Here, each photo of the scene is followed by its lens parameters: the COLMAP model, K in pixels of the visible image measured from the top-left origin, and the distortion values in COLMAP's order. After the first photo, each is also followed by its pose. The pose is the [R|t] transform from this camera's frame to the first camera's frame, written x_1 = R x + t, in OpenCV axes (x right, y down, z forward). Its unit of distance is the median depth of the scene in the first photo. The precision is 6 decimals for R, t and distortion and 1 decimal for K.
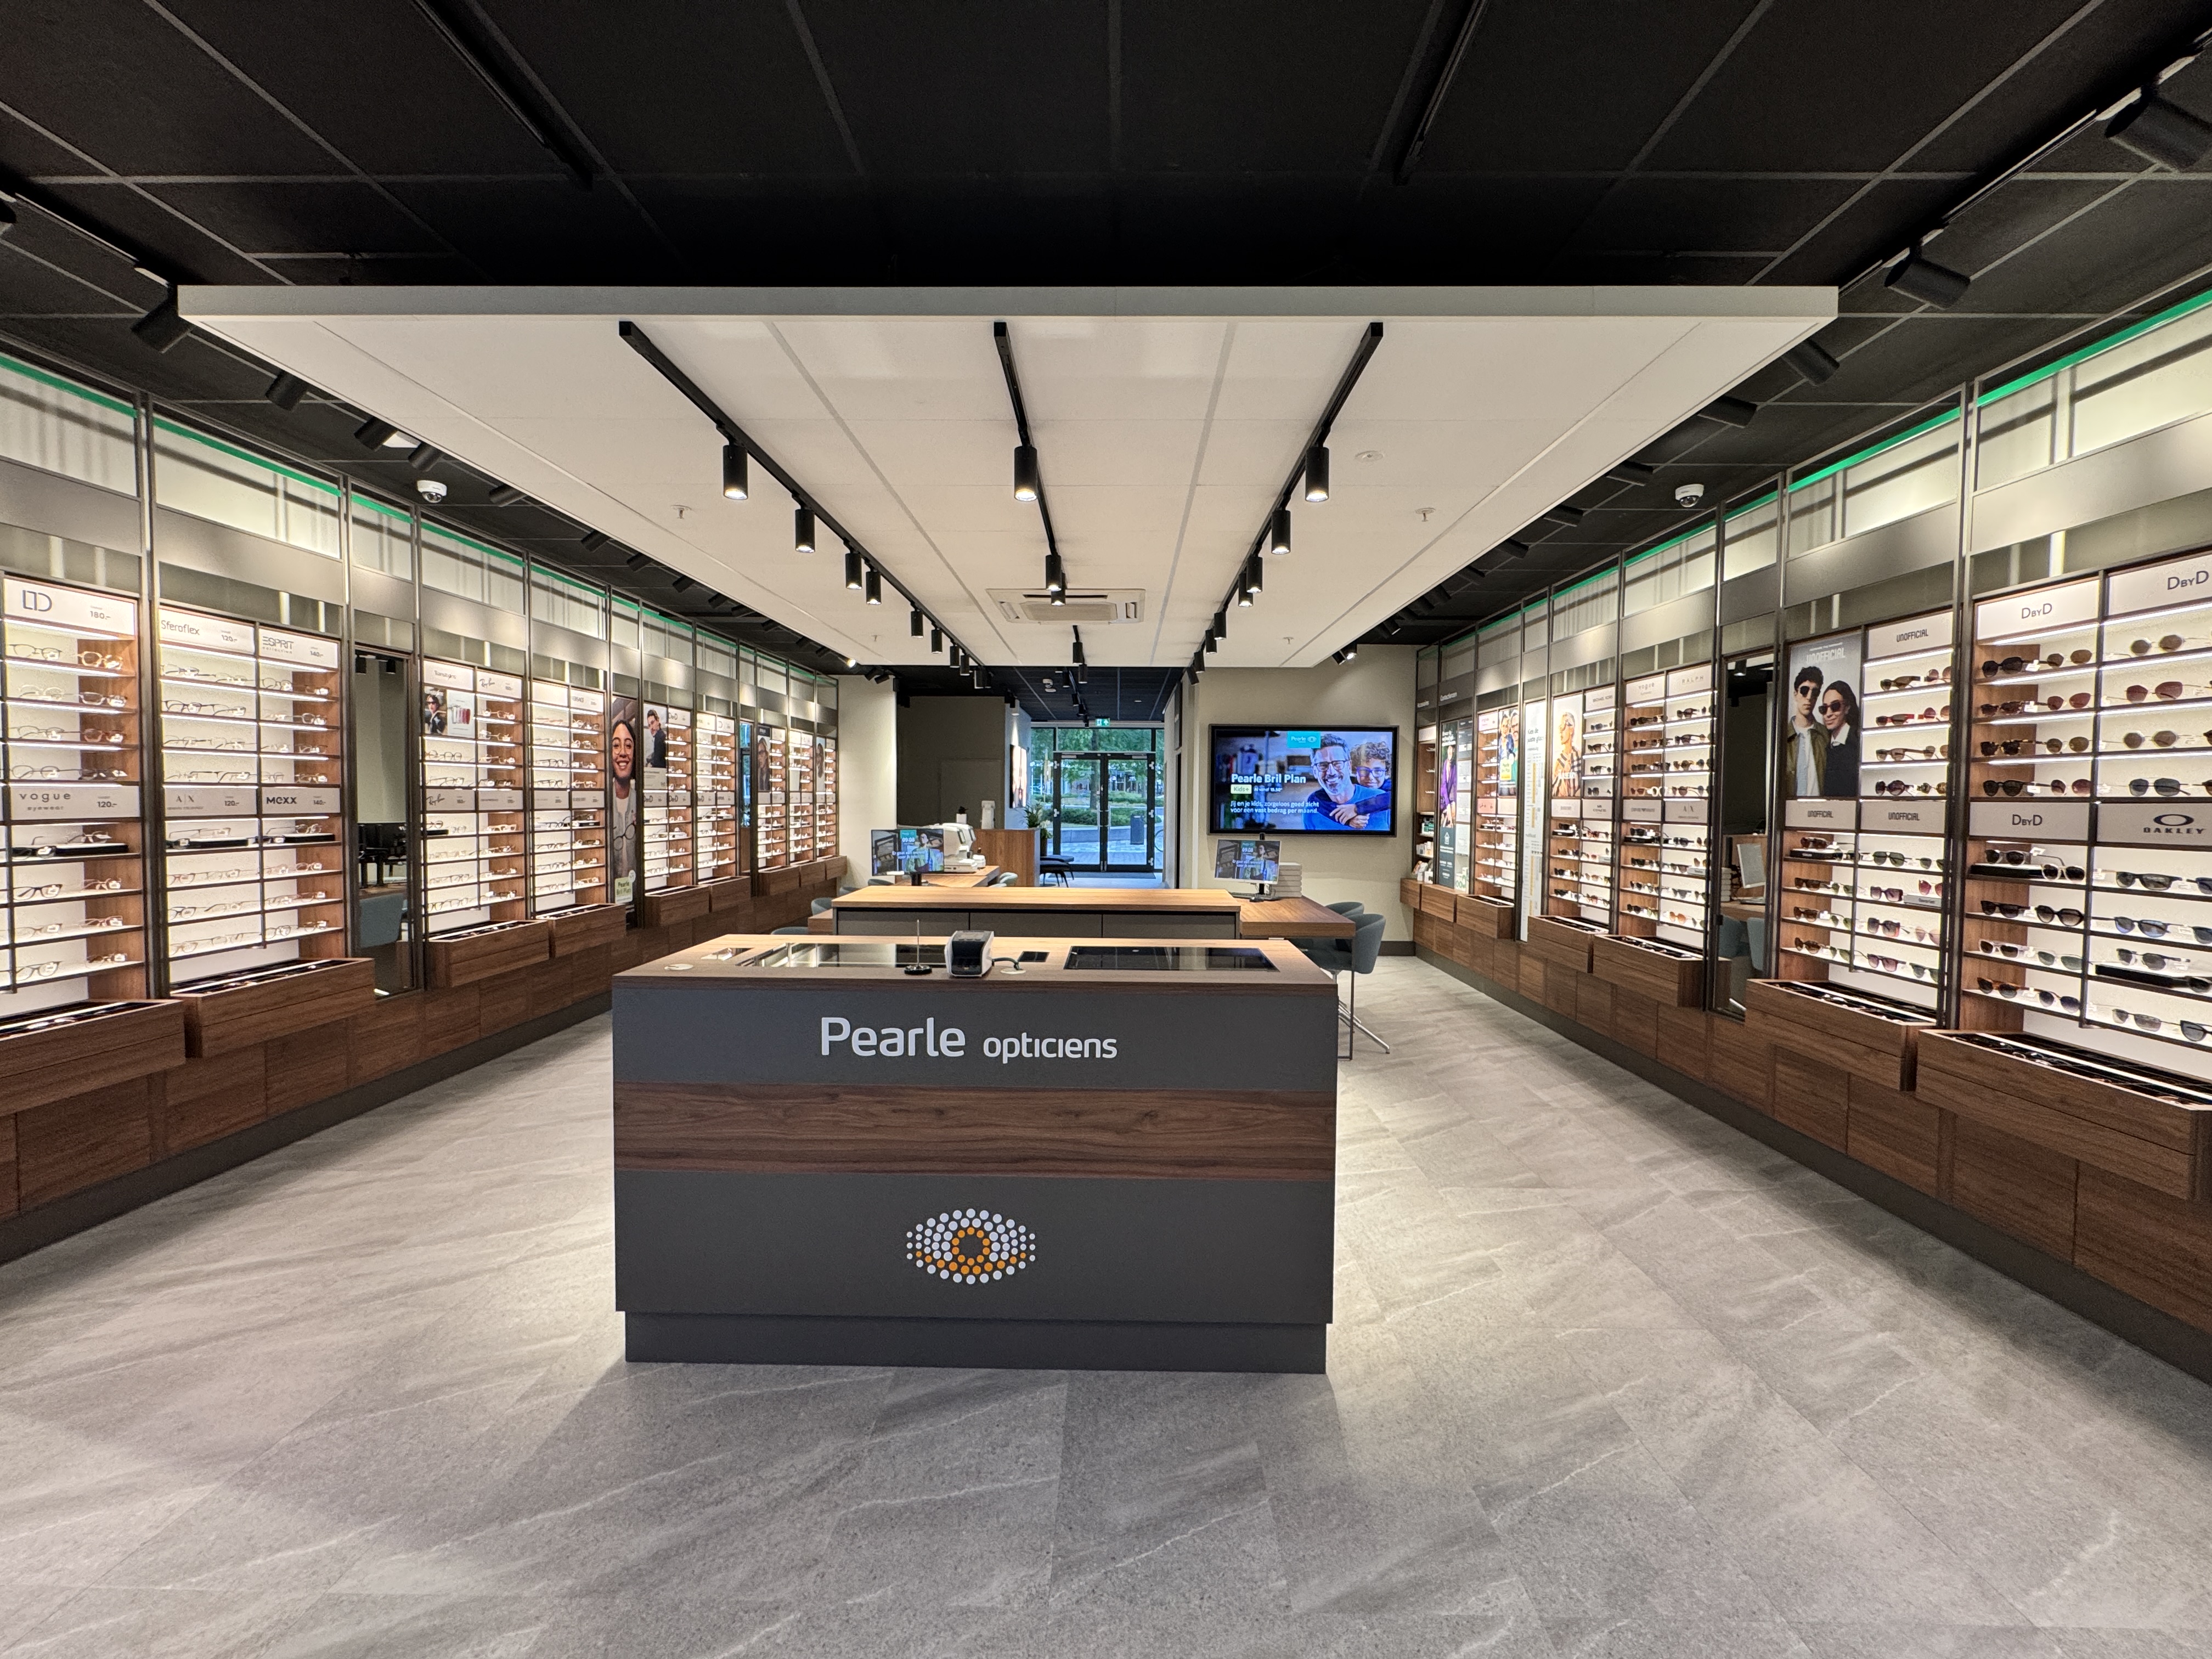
lens RADIAL K [[885.8, 0, 1109.4], [0, 885.8, 827.1], [0, 0, 1]] dist [-0.002625, 0.000274]
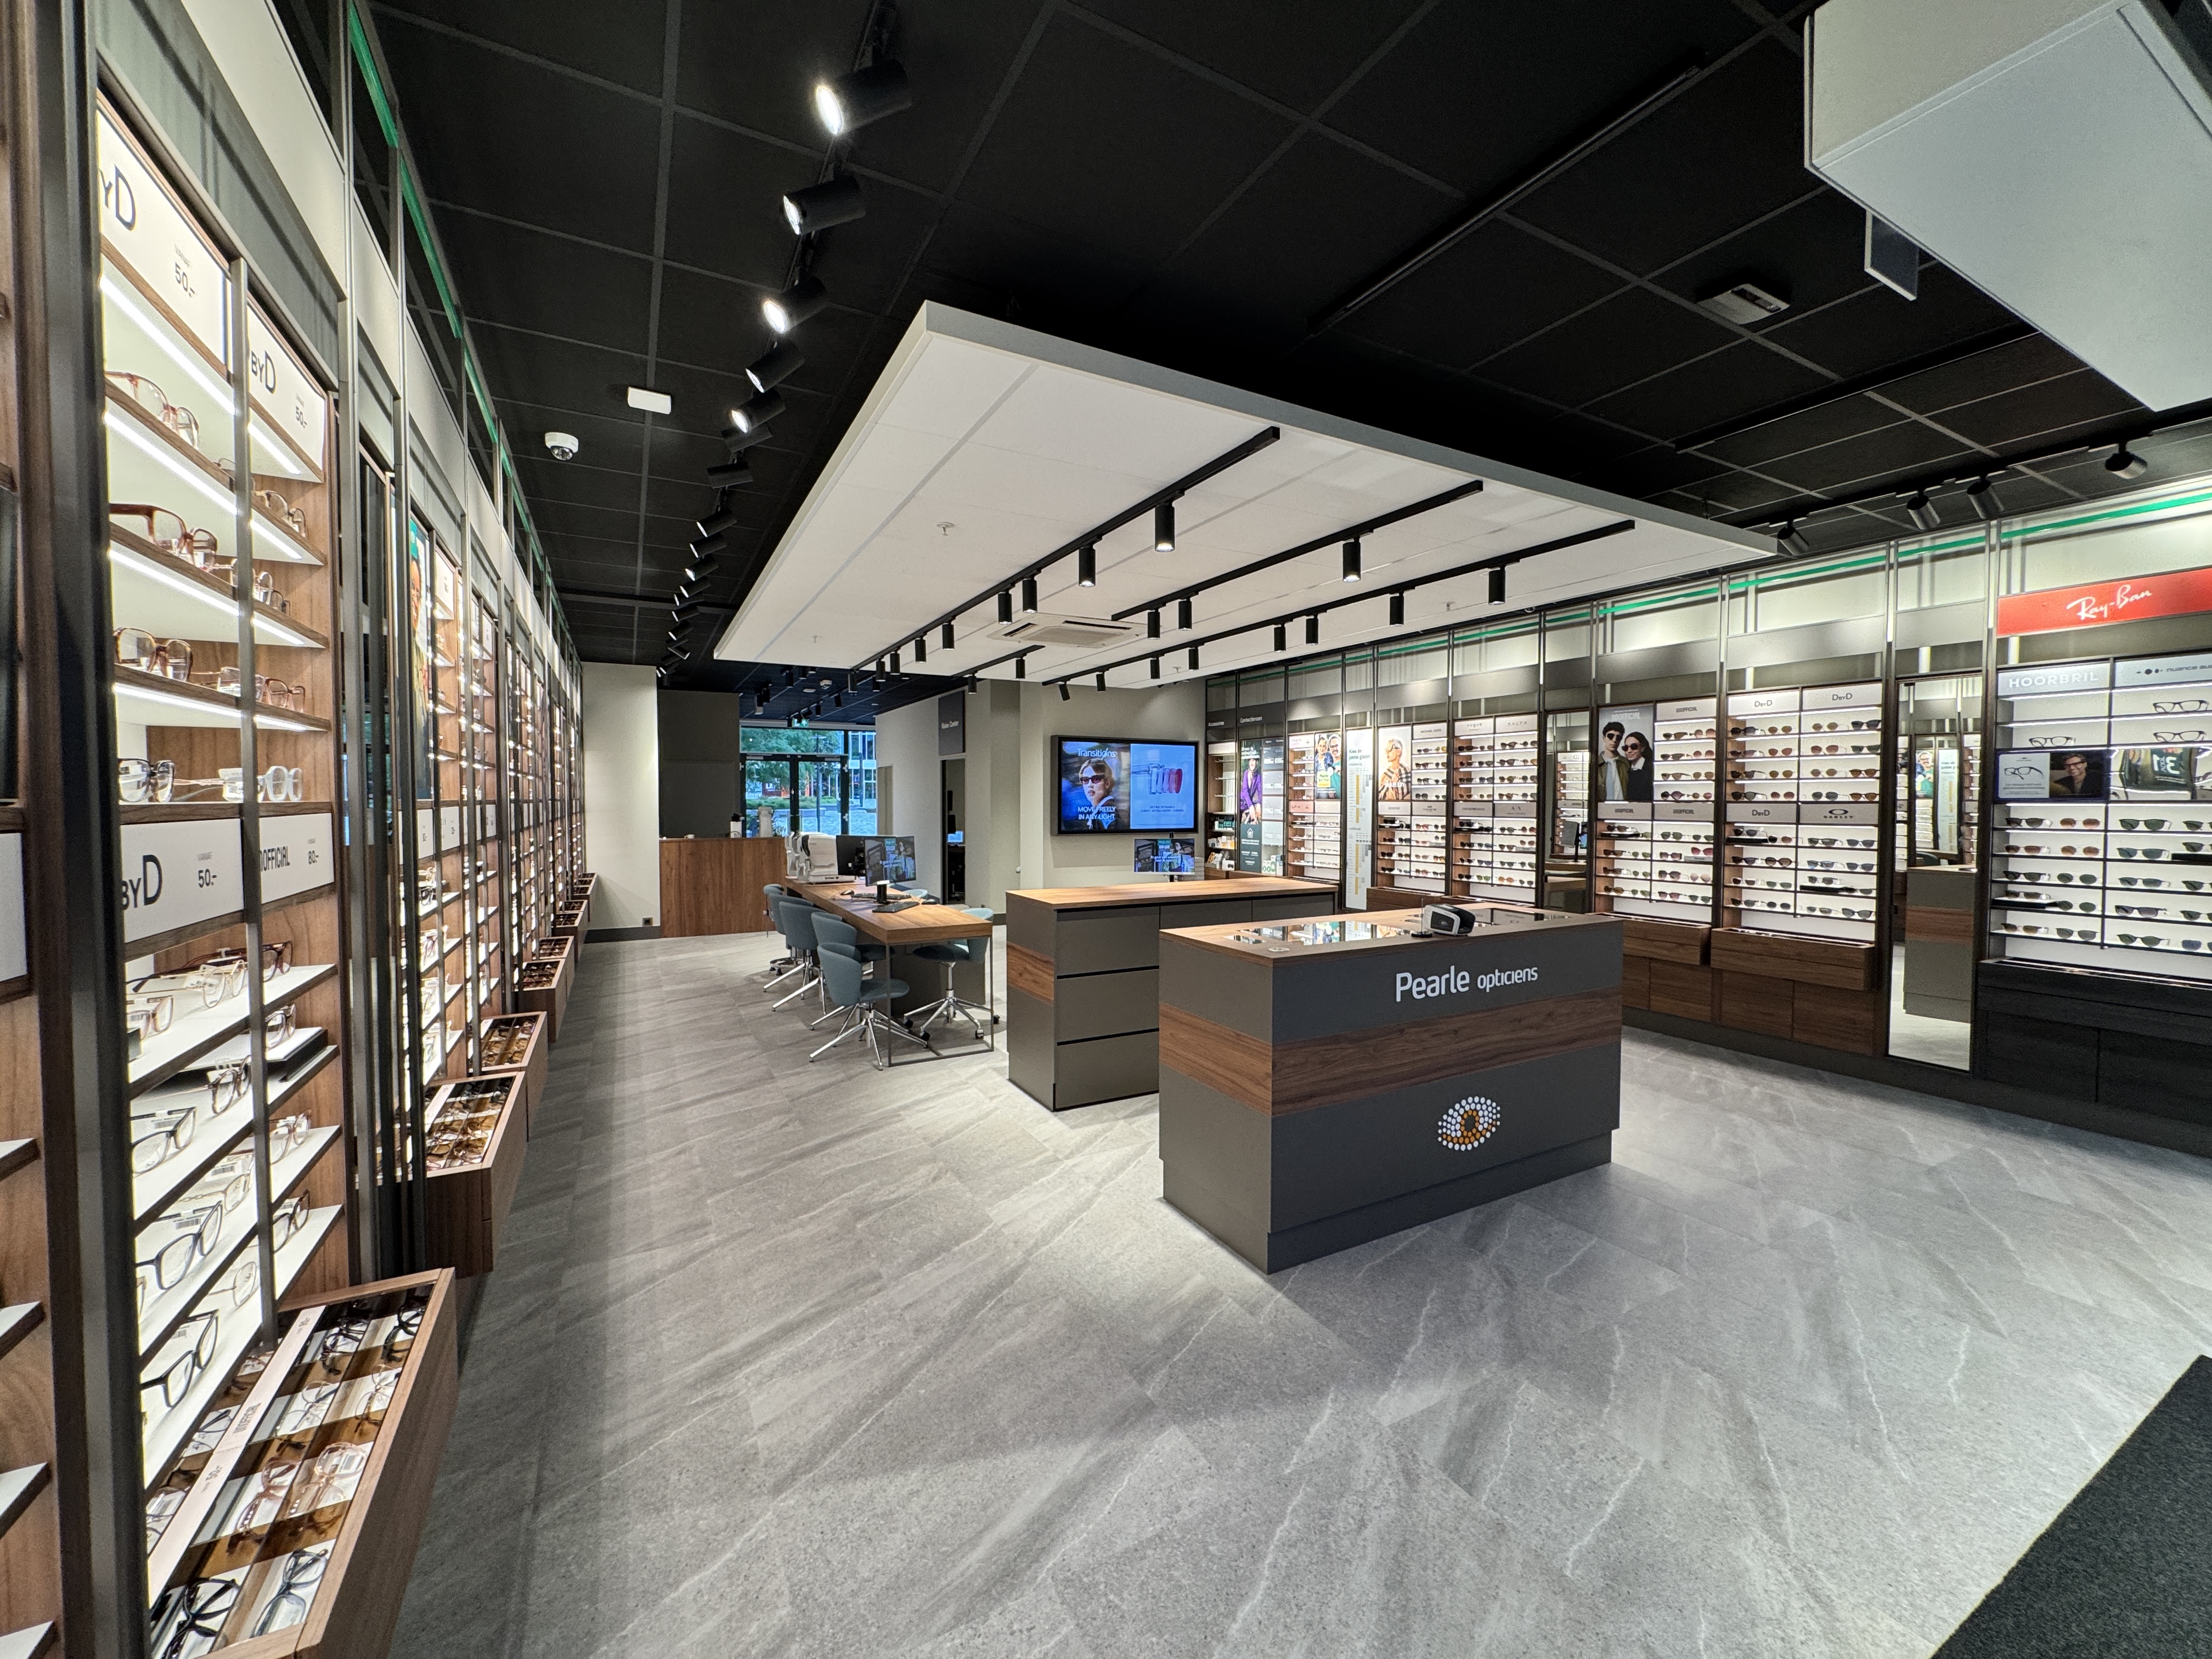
lens RADIAL K [[885.8, 0, 1113.1], [0, 885.8, 827.8], [0, 0, 1]] dist [-0.002625, 0.000274]
pose [[0.868147, -0.023987, 0.495727, -0.870089], [0.023729, 0.999695, 0.006817, -0.016927], [-0.495739, 0.005844, 0.868452, 0.027109]]
